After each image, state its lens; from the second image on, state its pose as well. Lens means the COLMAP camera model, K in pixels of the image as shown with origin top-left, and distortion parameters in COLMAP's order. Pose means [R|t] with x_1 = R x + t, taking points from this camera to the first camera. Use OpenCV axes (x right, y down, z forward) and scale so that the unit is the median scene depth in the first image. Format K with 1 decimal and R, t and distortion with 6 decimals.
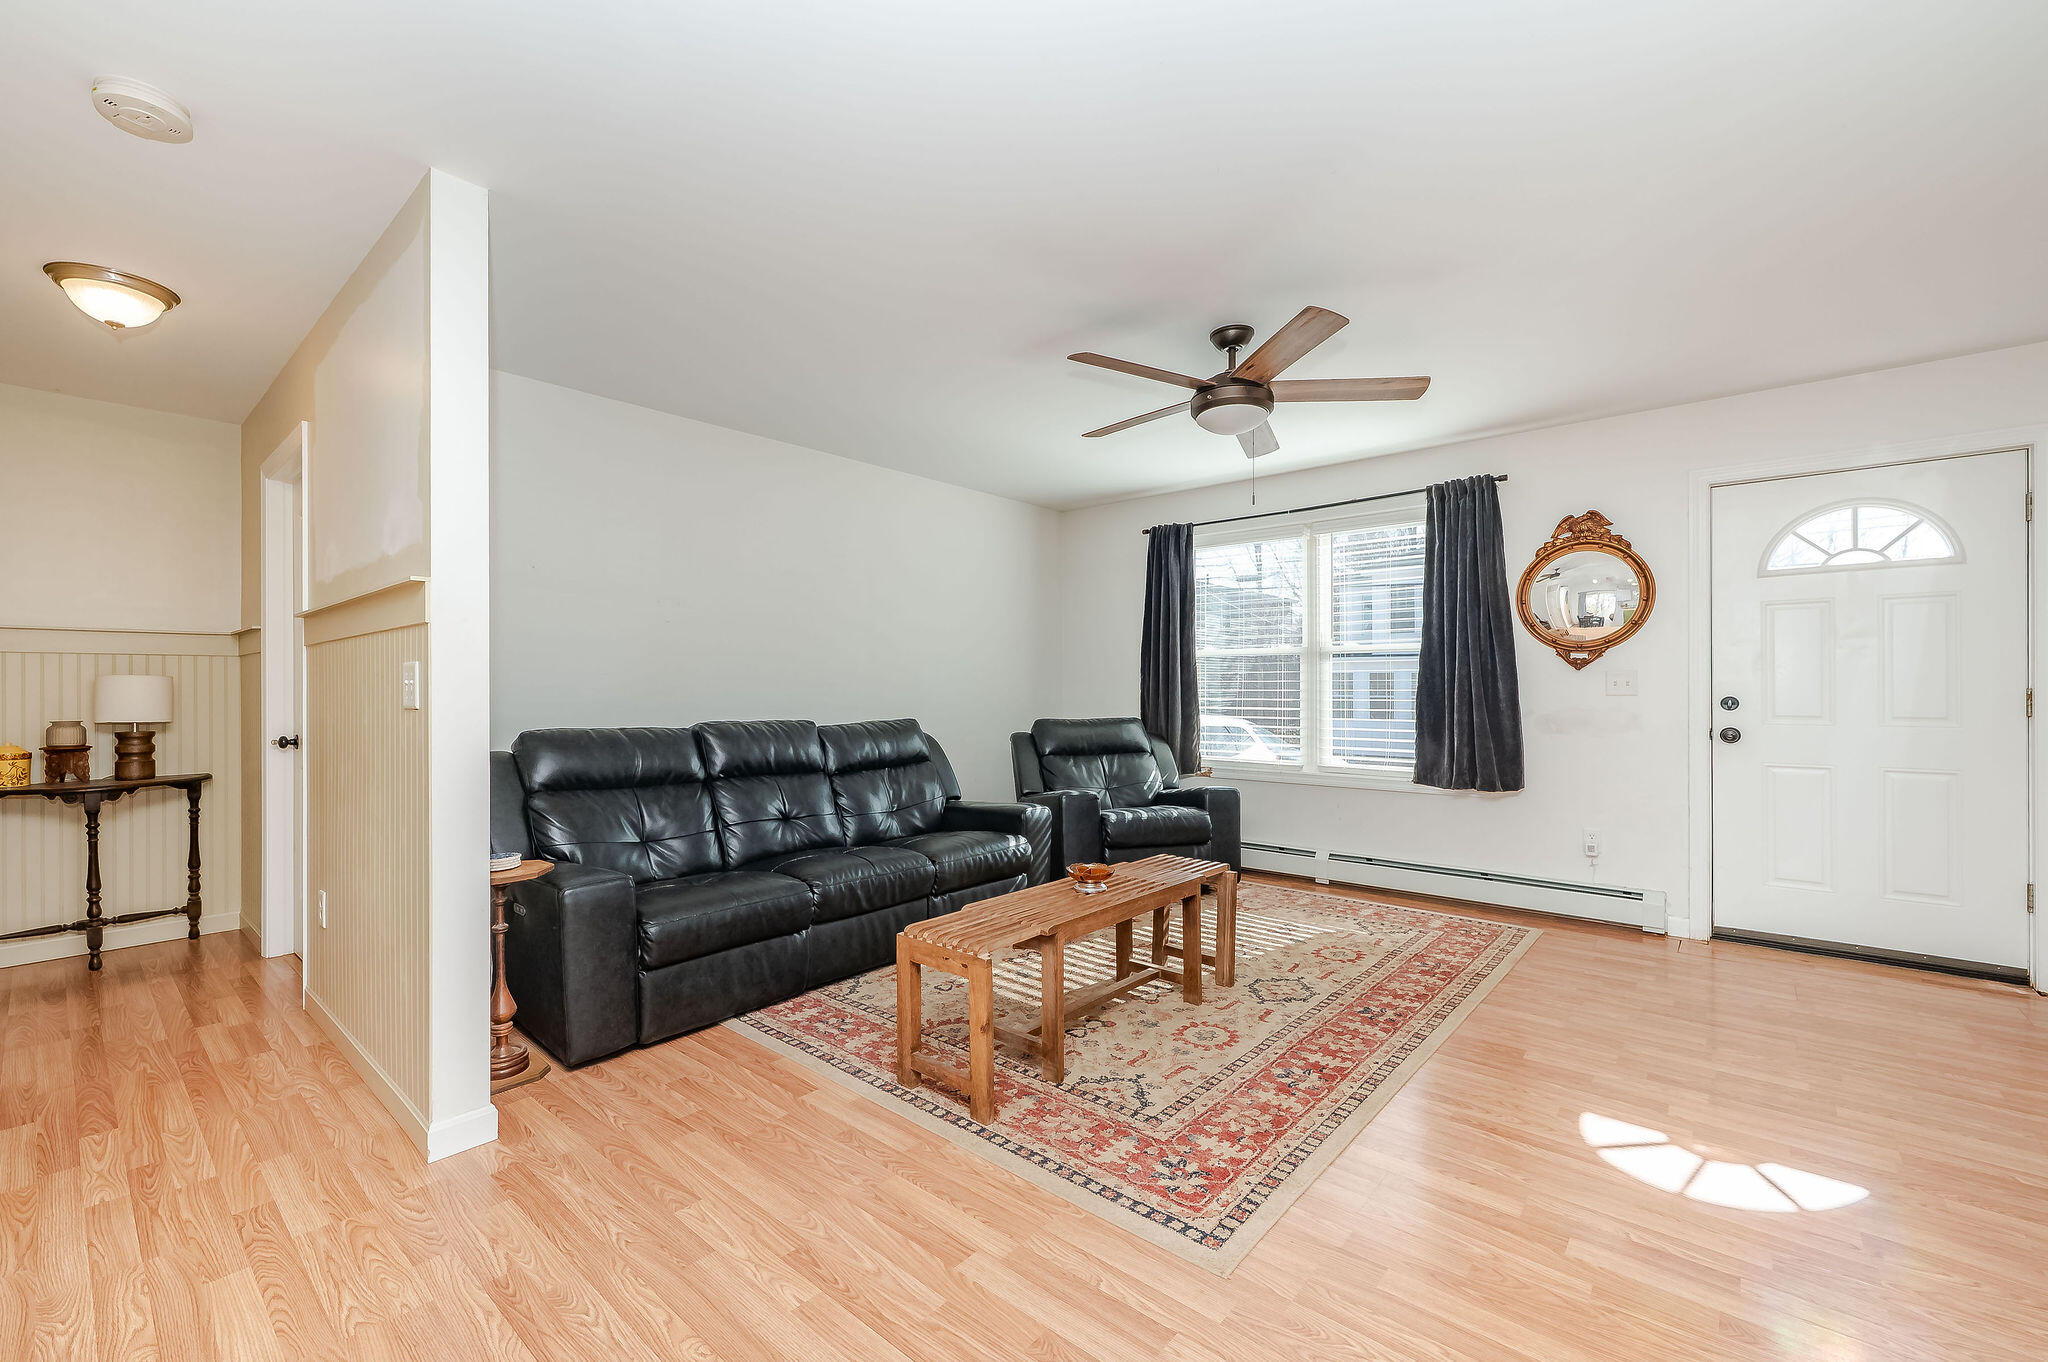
lens RADIAL K [[824.6, 0, 1068.4], [0, 824.6, 684.4], [0, 0, 1]] dist [0.001191, 0.000041]
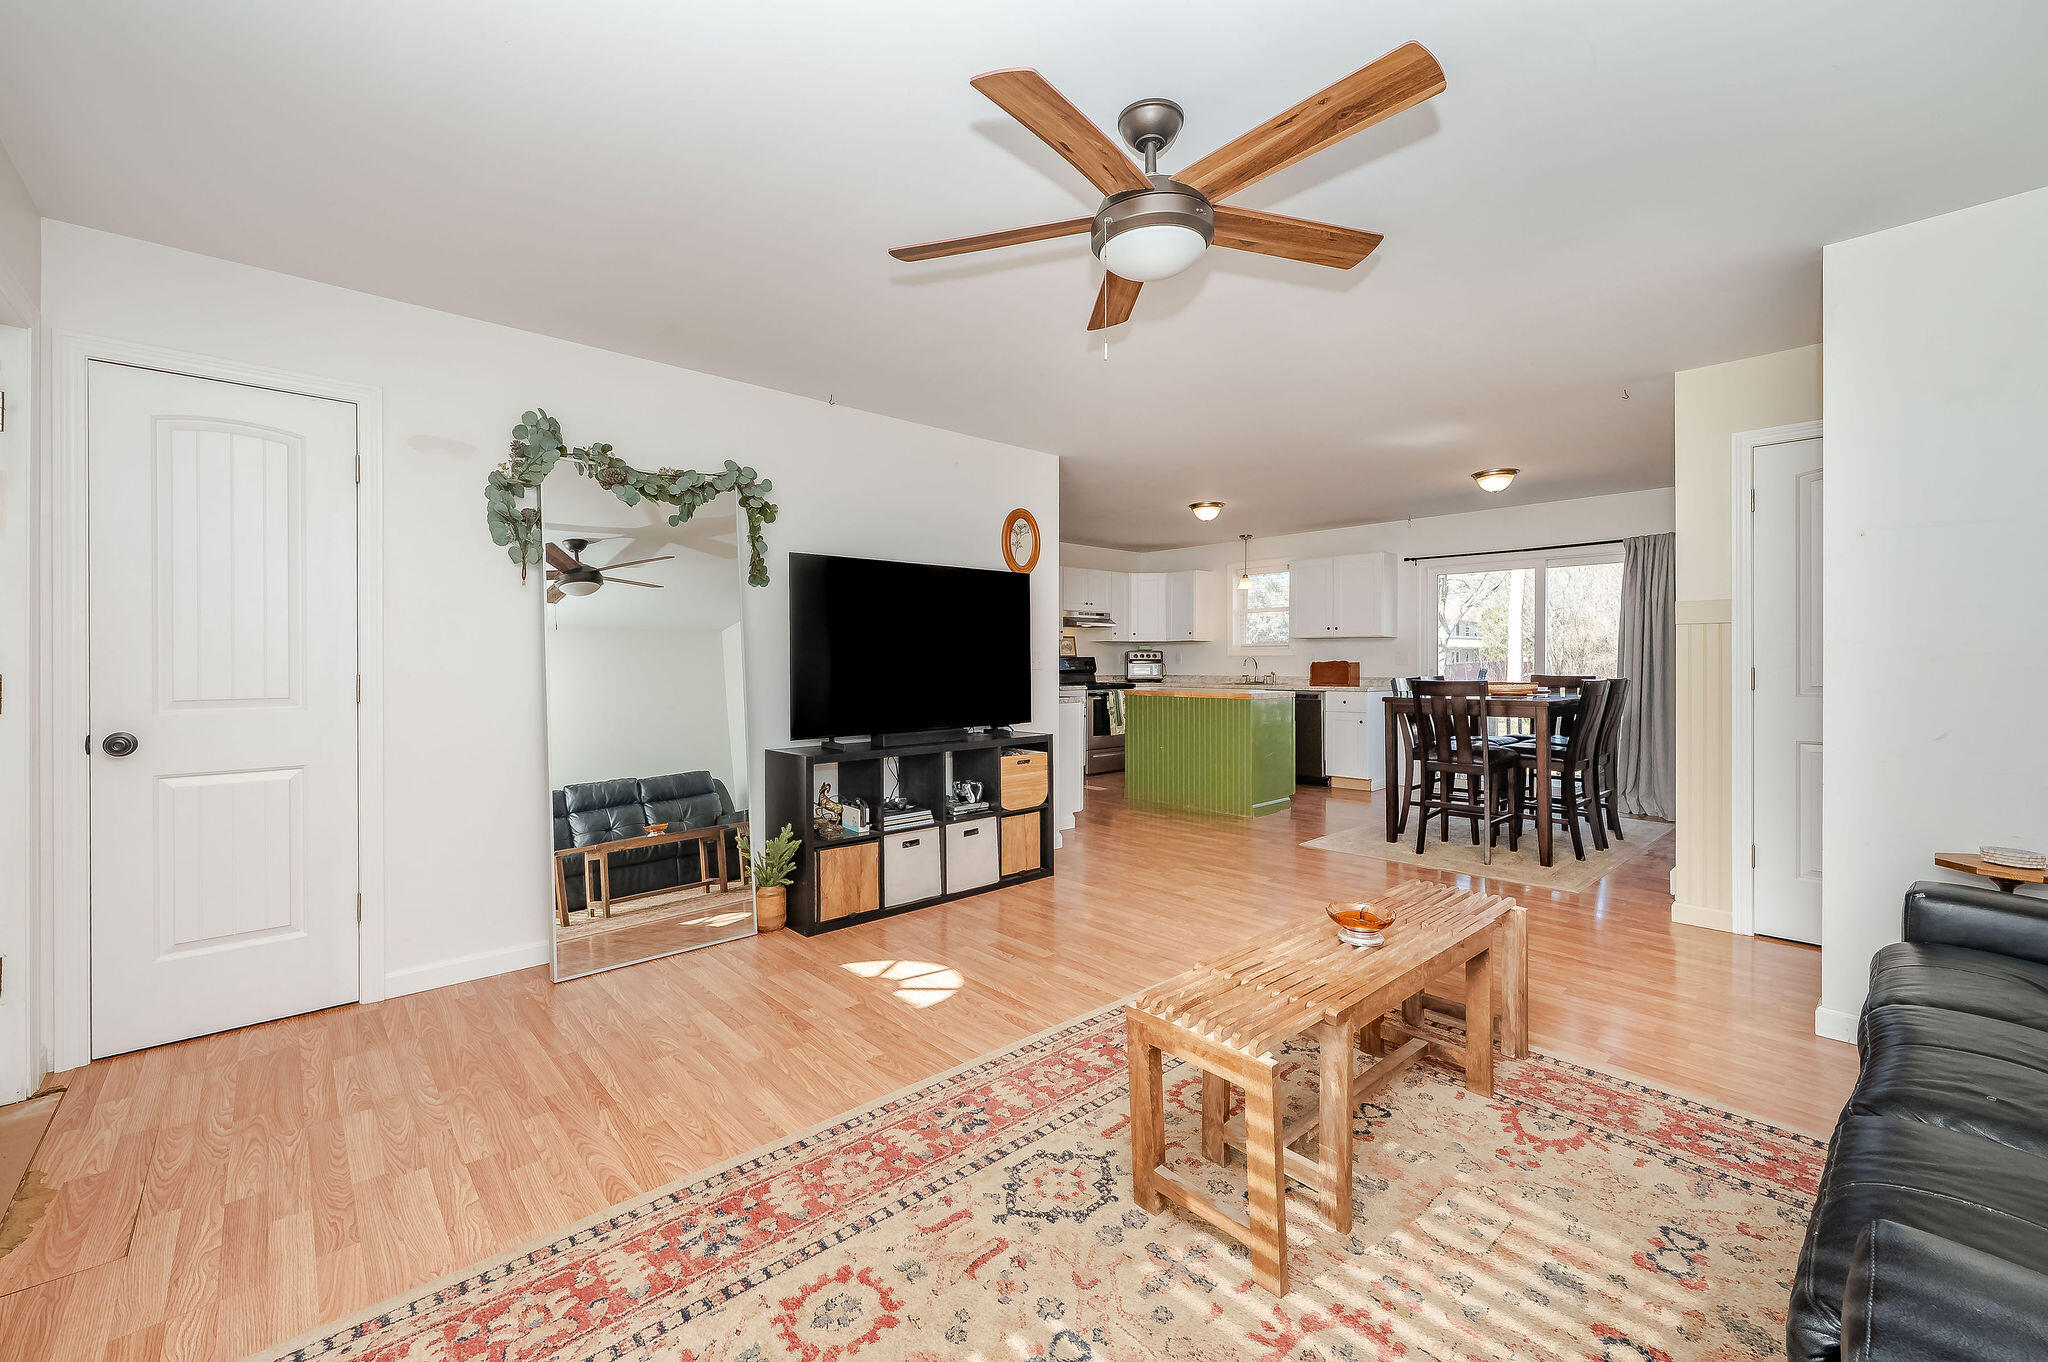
lens RADIAL K [[824.6, 0, 1044.7], [0, 824.6, 662.9], [0, 0, 1]] dist [0.001191, 0.000041]
pose [[-0.989974, 0.002638, 0.141228, 0.209868], [0.002524, 0.999996, -0.000991, -0.007554], [-0.141230, -0.000625, -0.989977, 1.820646]]
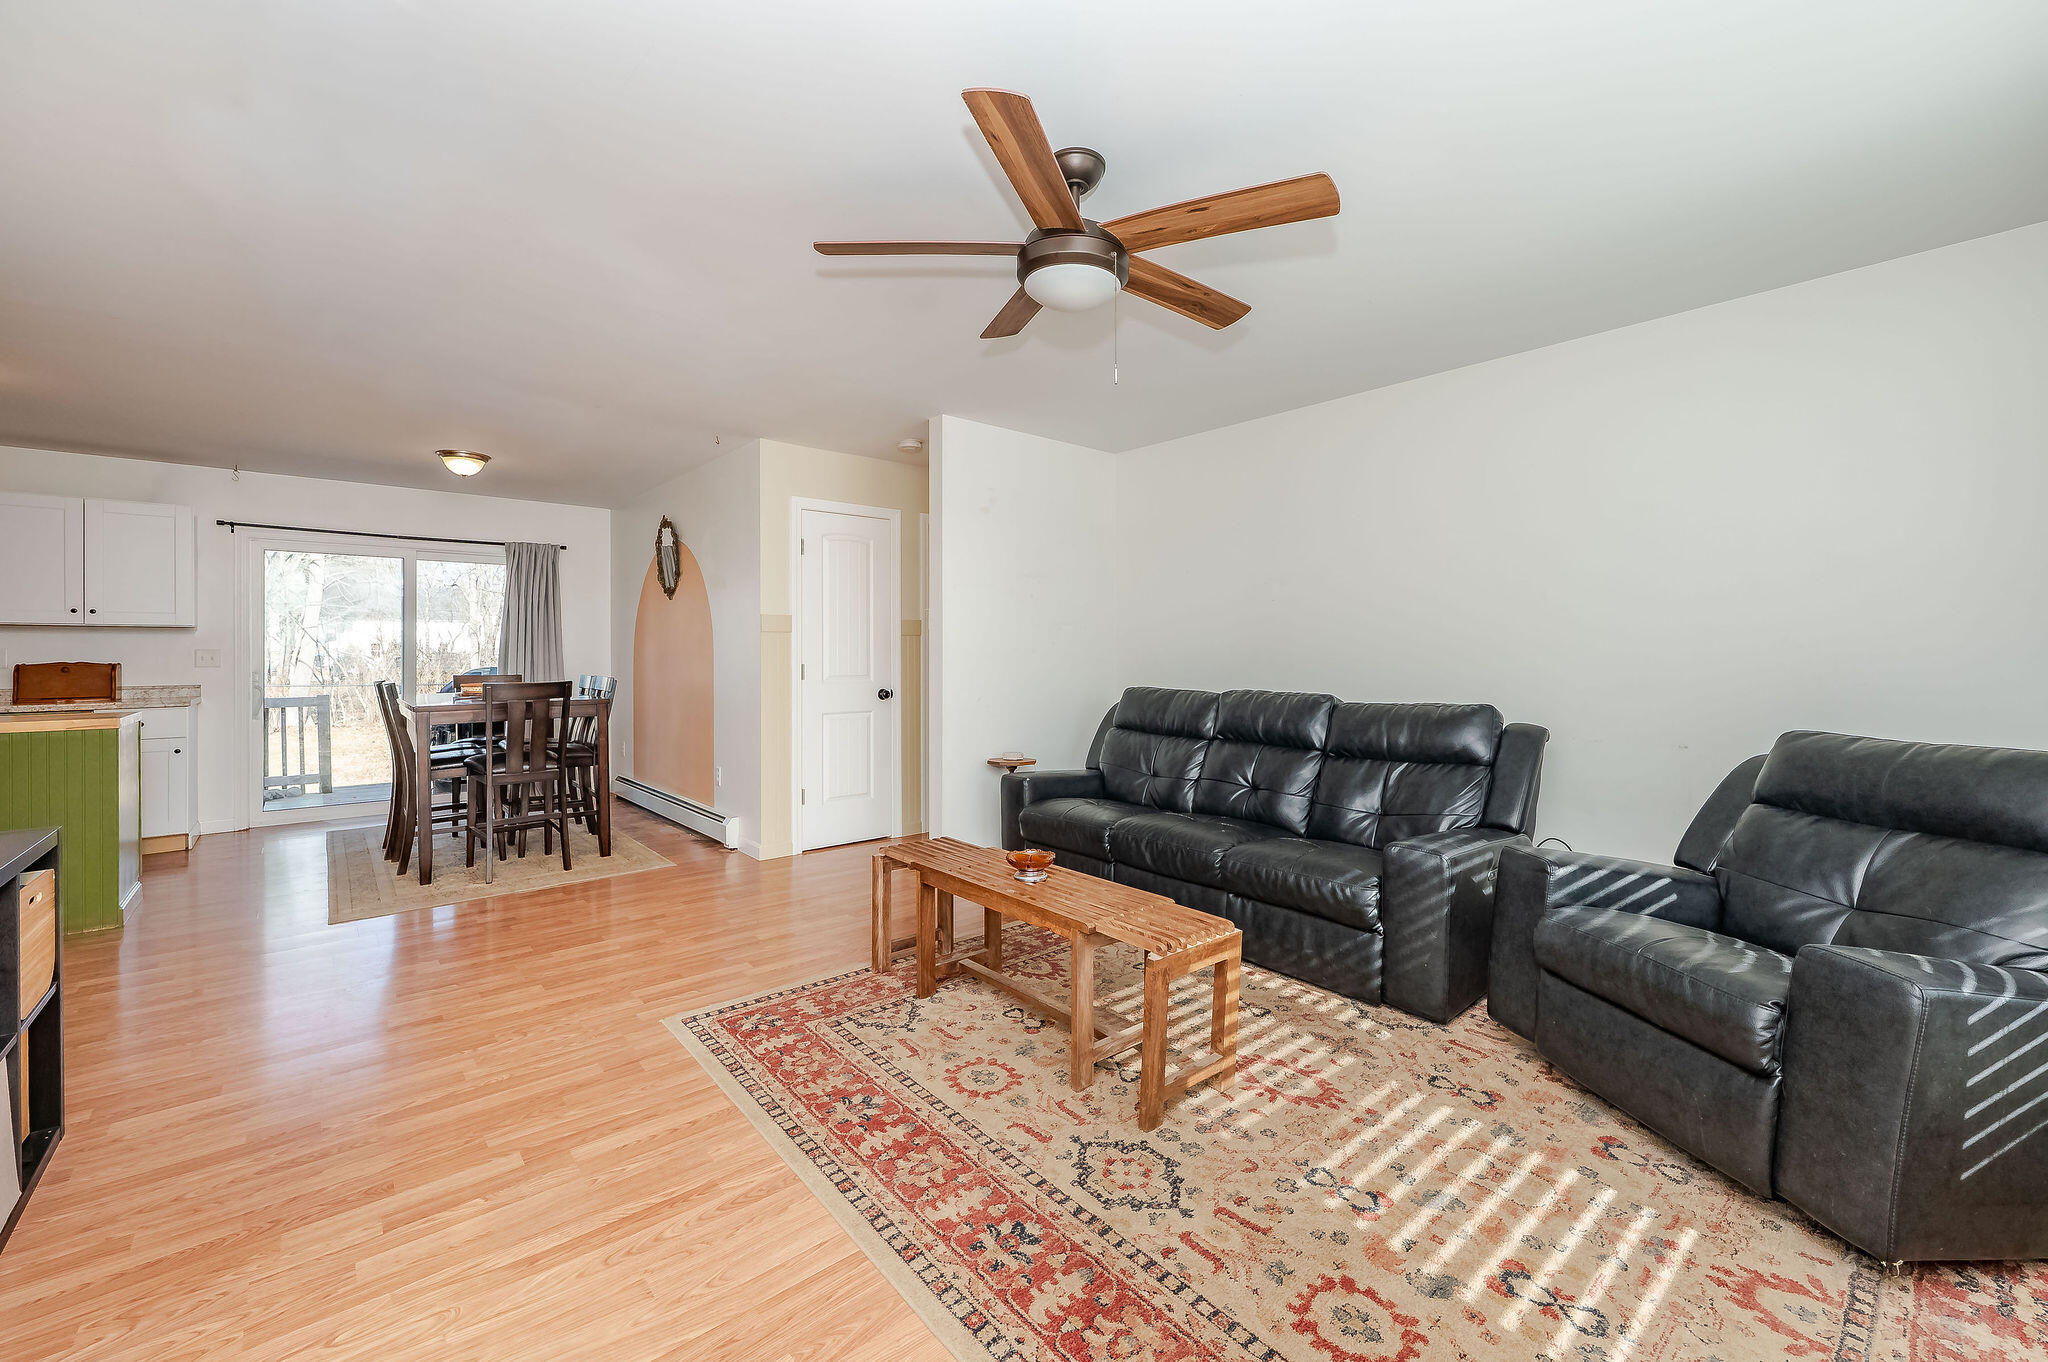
lens RADIAL K [[824.6, 0, 992.7], [0, 824.6, 661.2], [0, 0, 1]] dist [0.001191, 0.000041]
pose [[-0.195794, 0.009122, -0.980603, 1.001374], [0.006163, 0.999948, 0.008071, -0.018556], [0.980626, -0.004463, -0.195840, 1.169985]]
